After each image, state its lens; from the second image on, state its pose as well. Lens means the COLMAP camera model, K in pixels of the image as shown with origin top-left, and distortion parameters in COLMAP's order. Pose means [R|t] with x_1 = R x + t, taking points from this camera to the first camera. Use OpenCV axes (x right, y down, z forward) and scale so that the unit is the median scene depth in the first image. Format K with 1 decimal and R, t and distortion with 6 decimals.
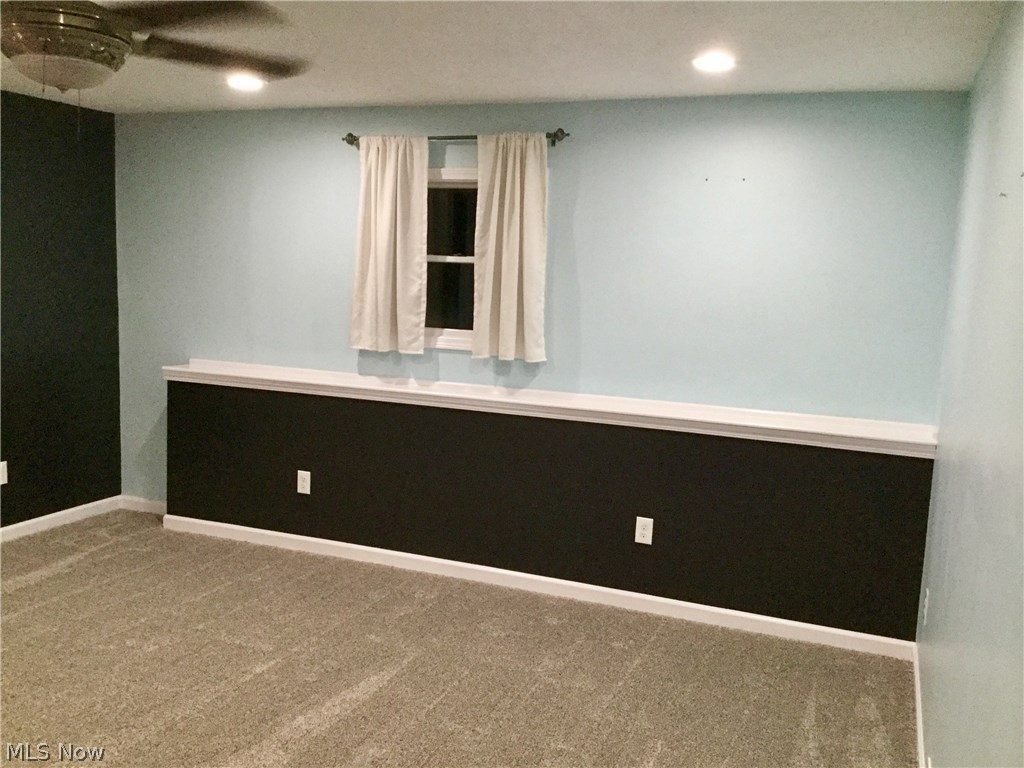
lens RADIAL K [[939.0, 0, 512.0], [0, 939.0, 384.0], [0, 0, 1]] dist [0.045906, 0.004224]
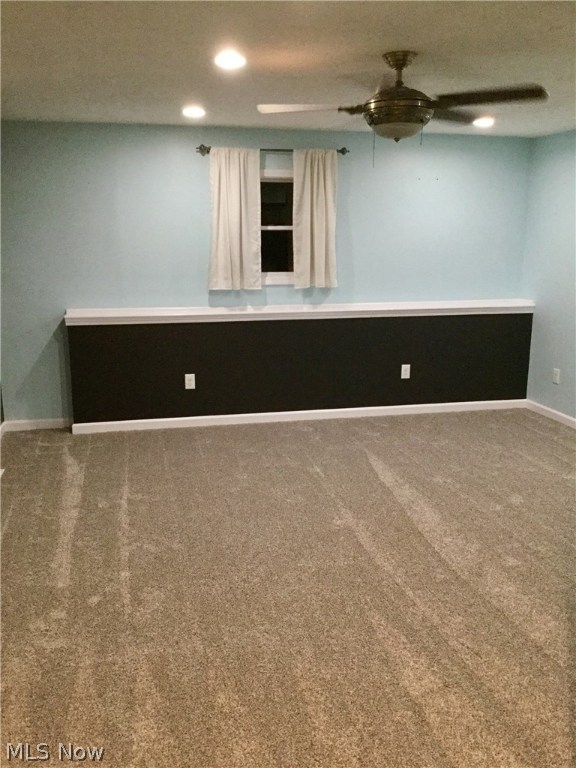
lens RADIAL K [[691.2, 0, 288.0], [0, 691.2, 384.0], [0, 0, 1]] dist [0.113332, -0.208823]
pose [[0.822011, -0.158674, 0.546919, -0.740126], [0.103831, 0.986059, 0.130023, -0.021482], [-0.559926, -0.050093, 0.827027, -0.011026]]
